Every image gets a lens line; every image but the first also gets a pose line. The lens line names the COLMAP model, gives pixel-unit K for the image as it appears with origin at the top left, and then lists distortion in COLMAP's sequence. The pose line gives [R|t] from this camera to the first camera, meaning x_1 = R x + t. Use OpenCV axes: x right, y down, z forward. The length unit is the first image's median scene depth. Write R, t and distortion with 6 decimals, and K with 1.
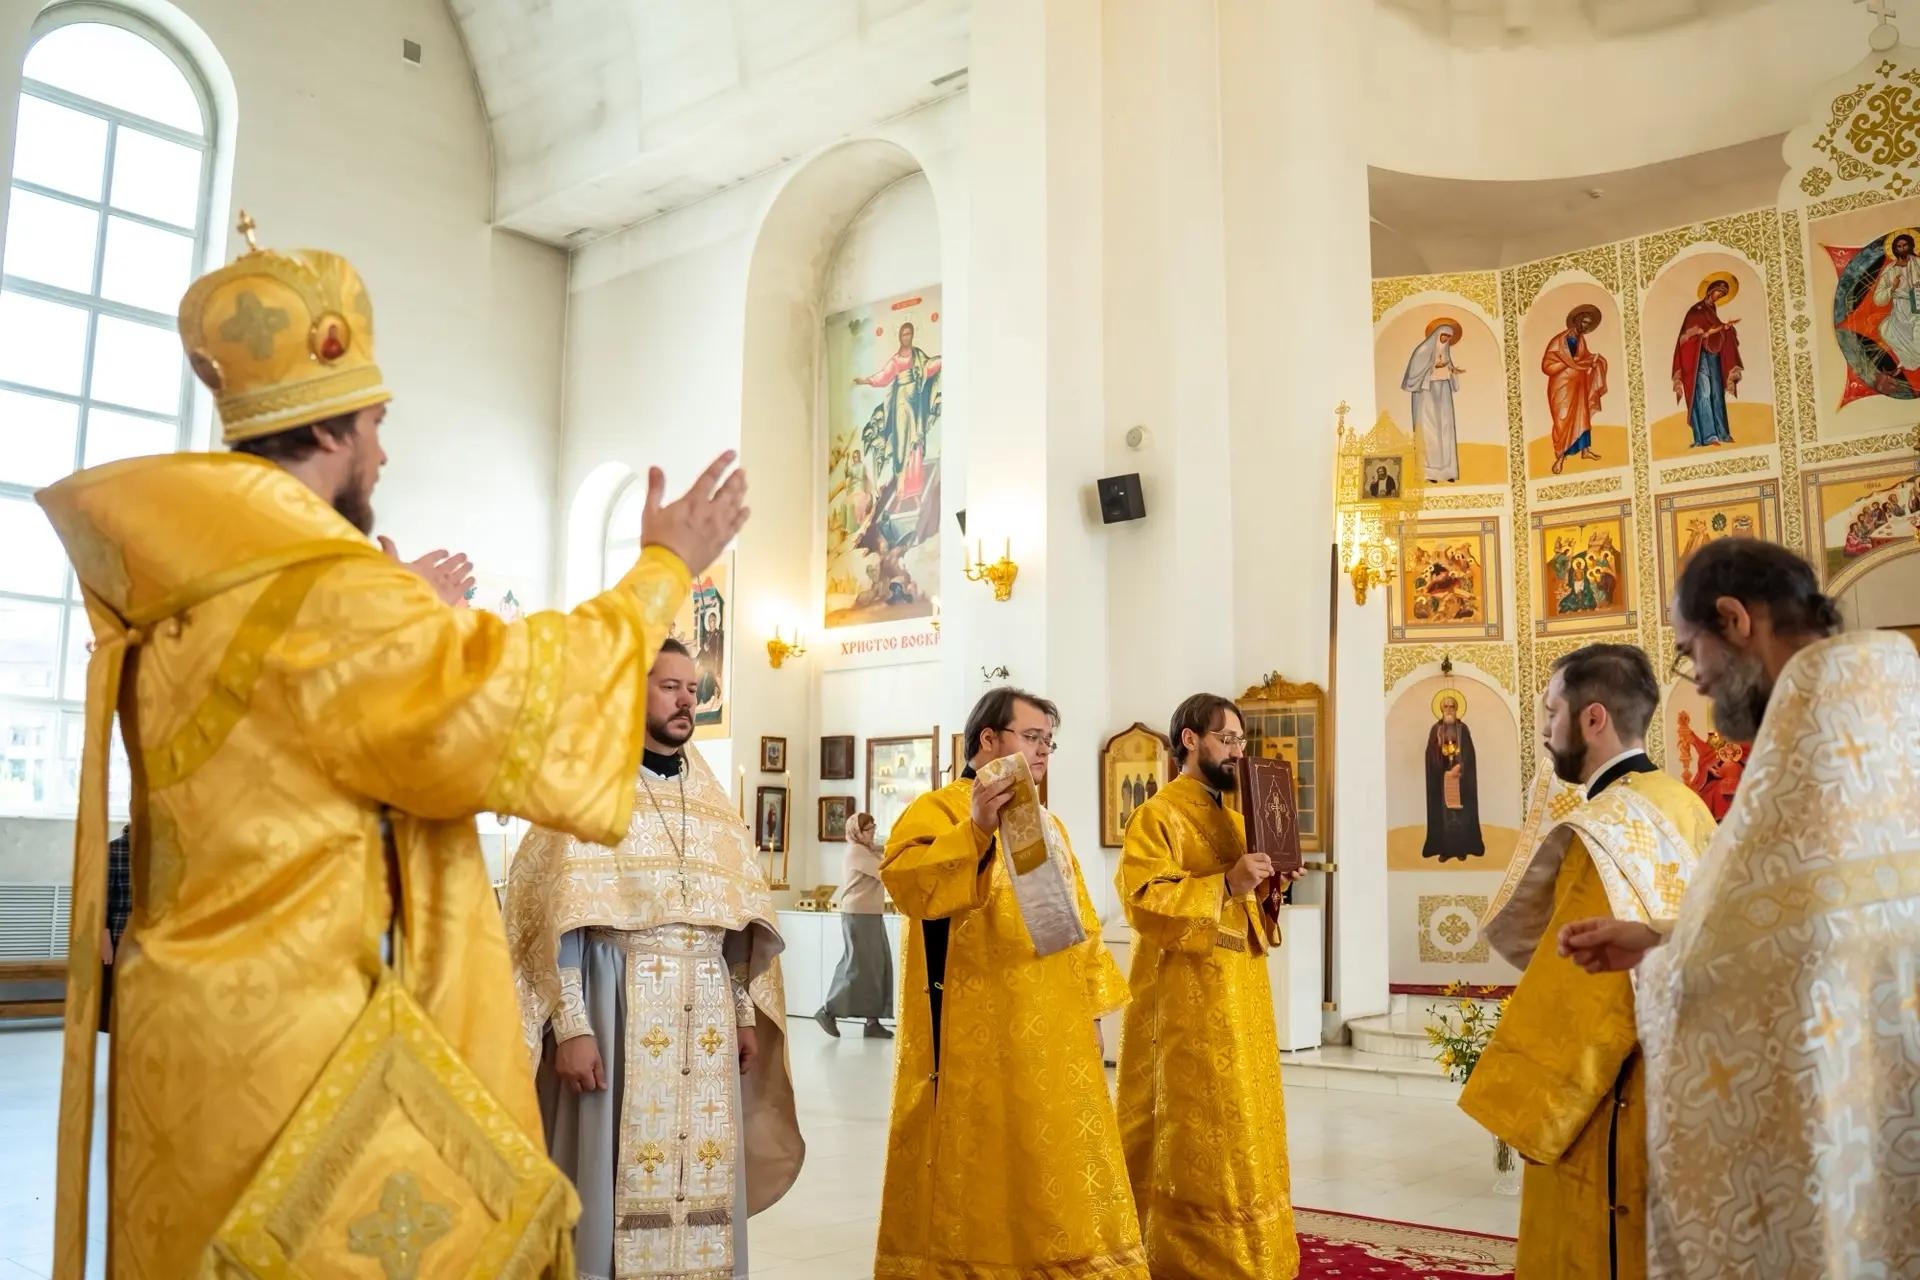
lens RADIAL K [[1572.5, 0, 1025.8], [0, 1572.5, 667.5], [0, 0, 1]] dist [-0.072899, 0.050885]
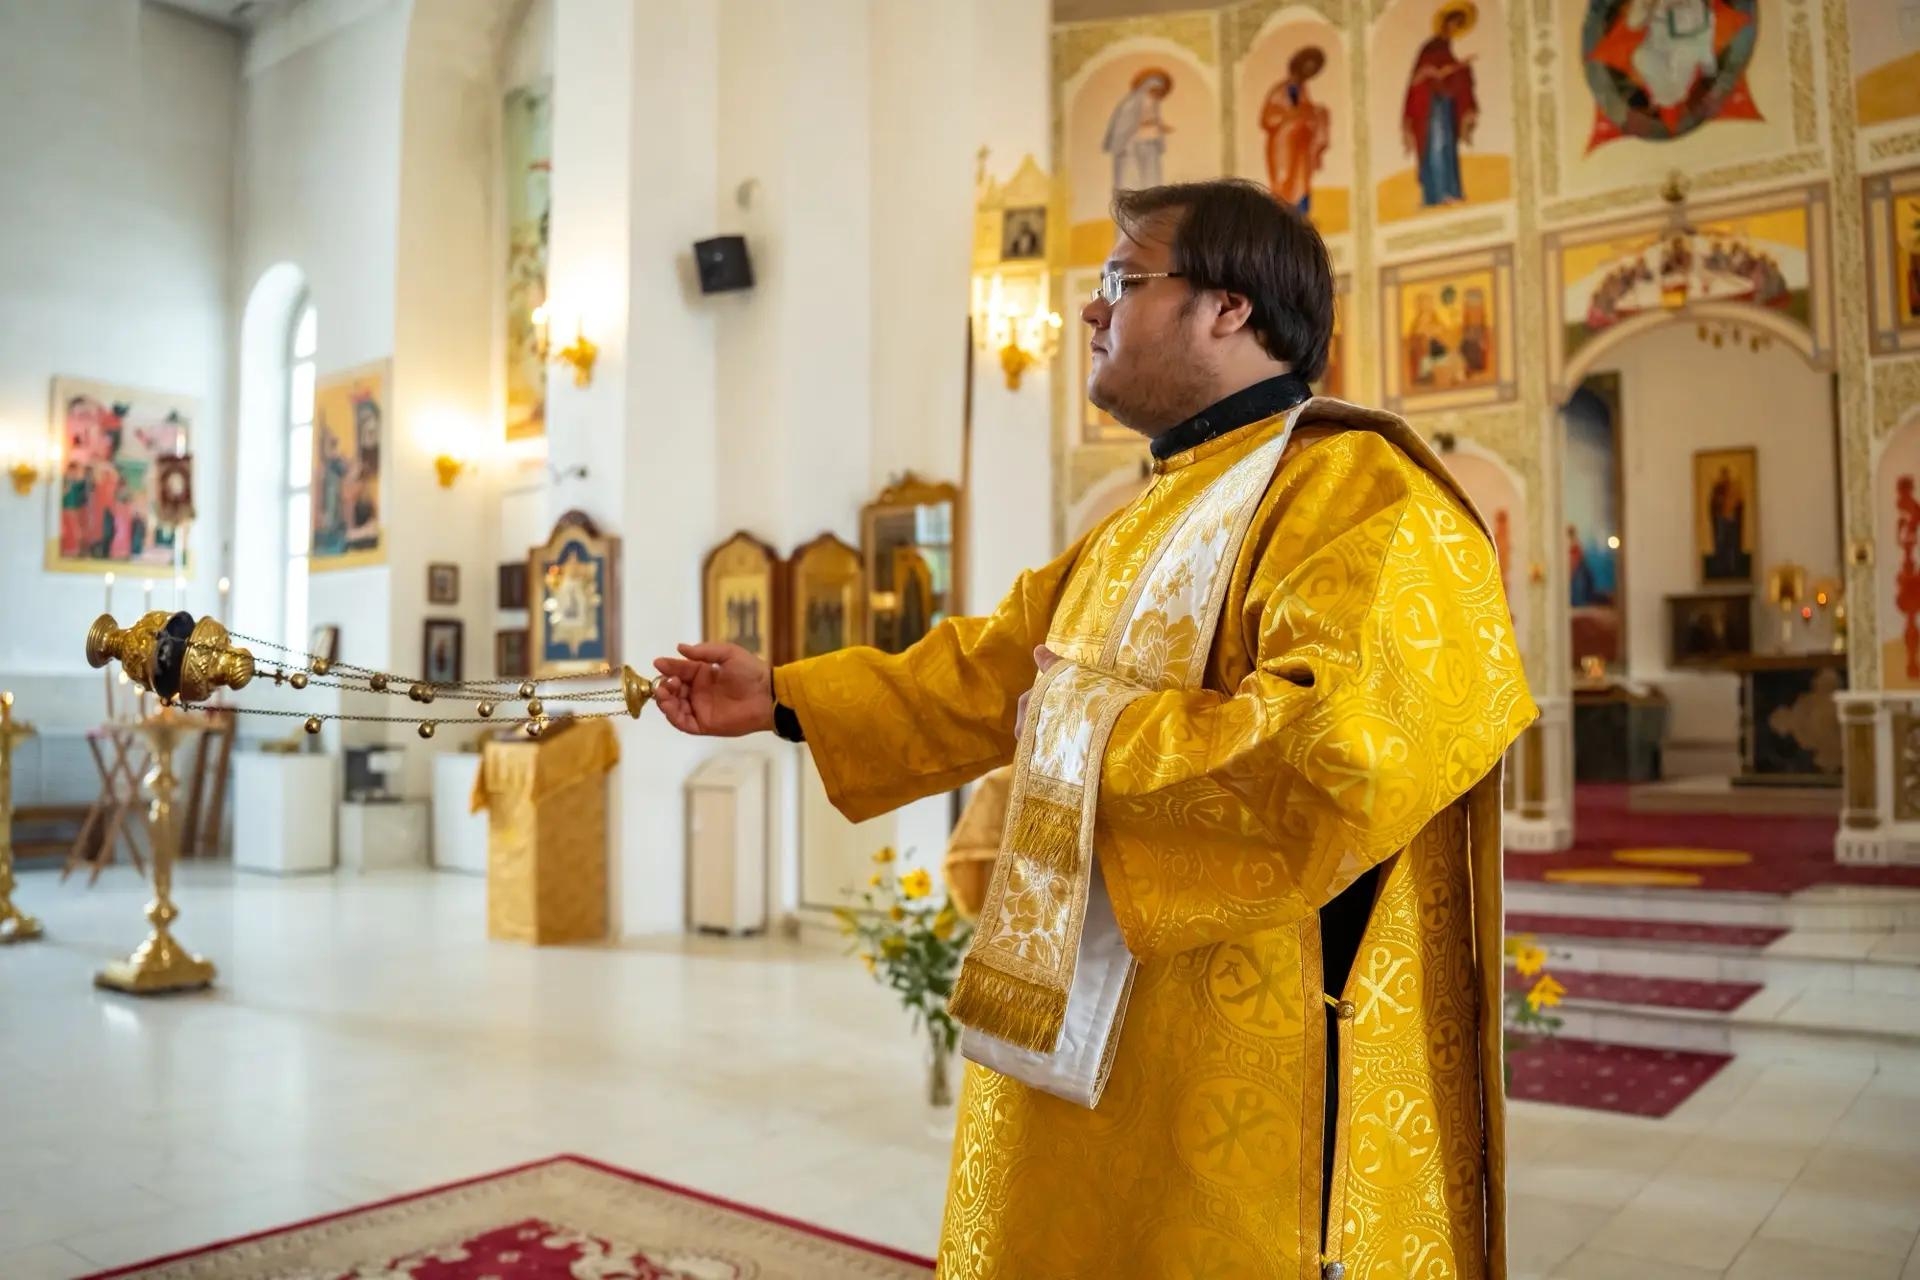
lens RADIAL K [[1528.9, 0, 960.0], [0, 1528.9, 640.0], [0, 0, 1]] dist [-0.083752, 0.063324]
pose [[0.999834, -0.006831, 0.016870, 0.154735], [0.005496, 0.996940, 0.077976, 0.026985], [-0.017351, -0.077870, 0.996813, 0.154019]]
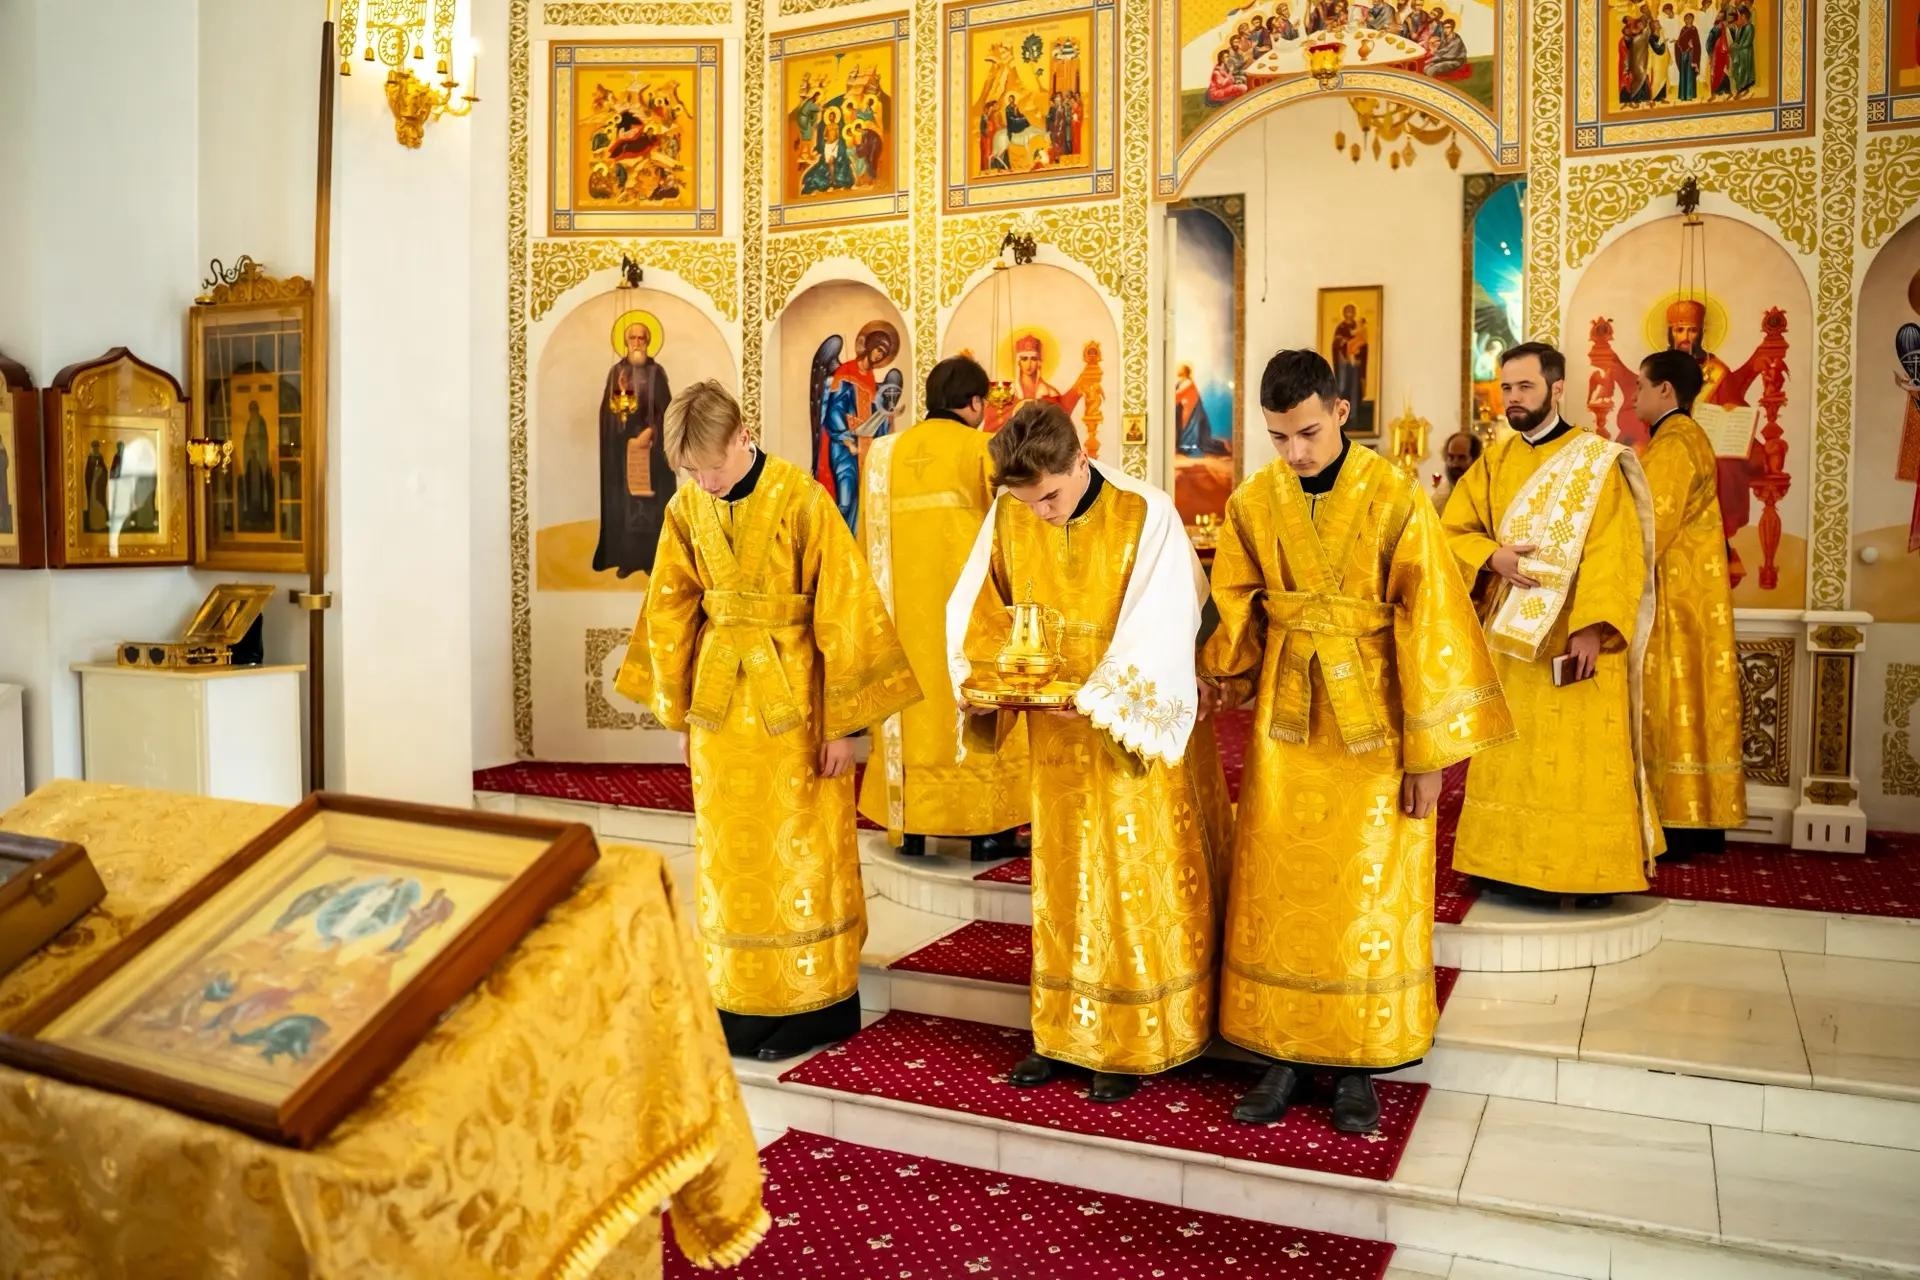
lens RADIAL K [[1538.6, 0, 925.9], [0, 1538.6, 622.4], [0, 0, 1]] dist [-0.096671, 0.061521]
pose [[0.973110, -0.011606, 0.230049, 0.246965], [-0.030126, 0.983738, 0.177064, 0.025921], [-0.228363, -0.179234, 0.956936, 0.359797]]
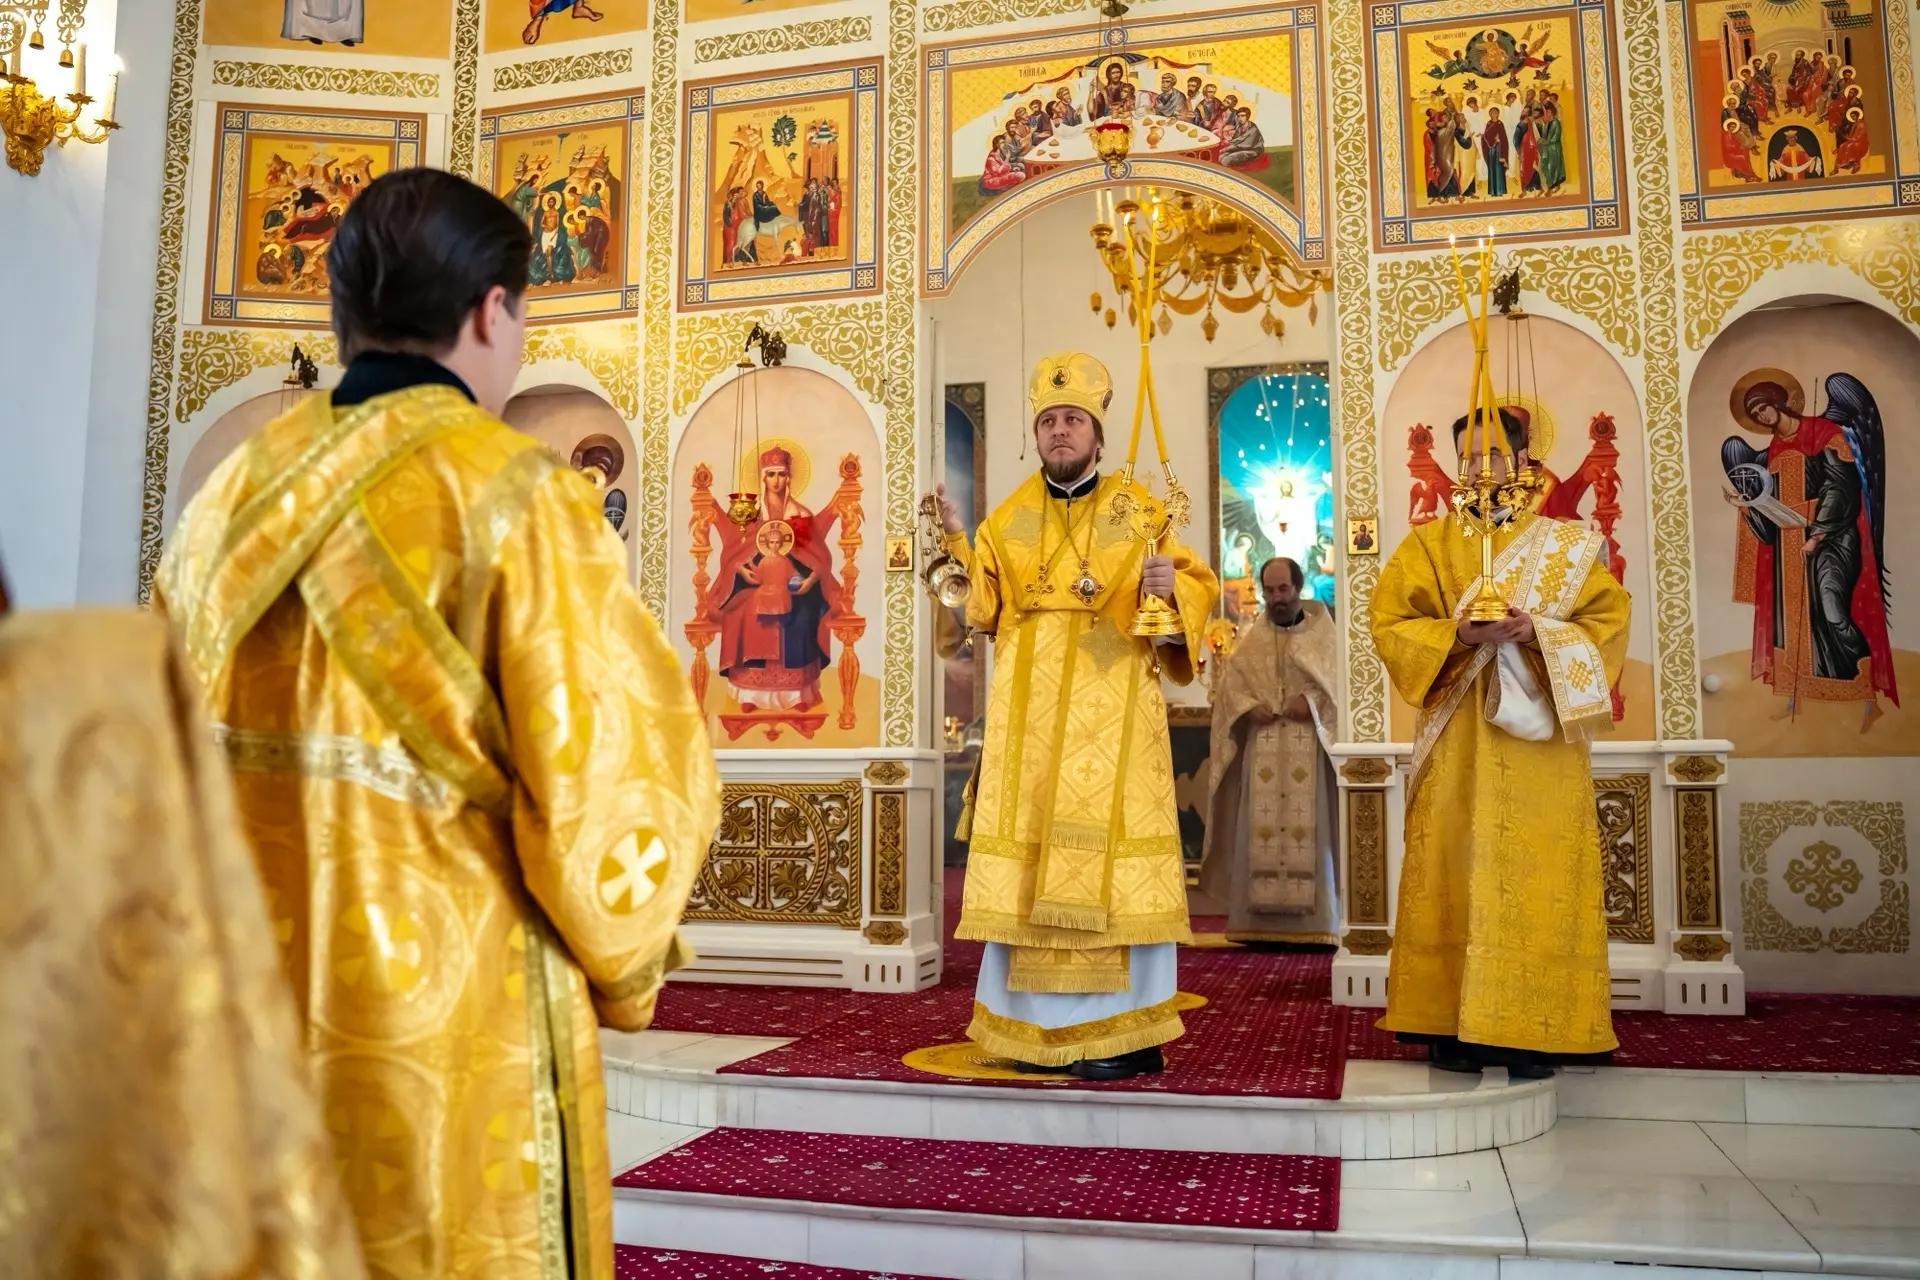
lens RADIAL K [[1612.1, 0, 928.2], [0, 1612.1, 617.1], [0, 0, 1]] dist [-0.094654, 0.053214]
pose [[0.916217, 0.041008, 0.398578, 0.257941], [-0.051437, 0.998556, 0.015500, 0.065720], [-0.397367, -0.034703, 0.917003, 0.422746]]
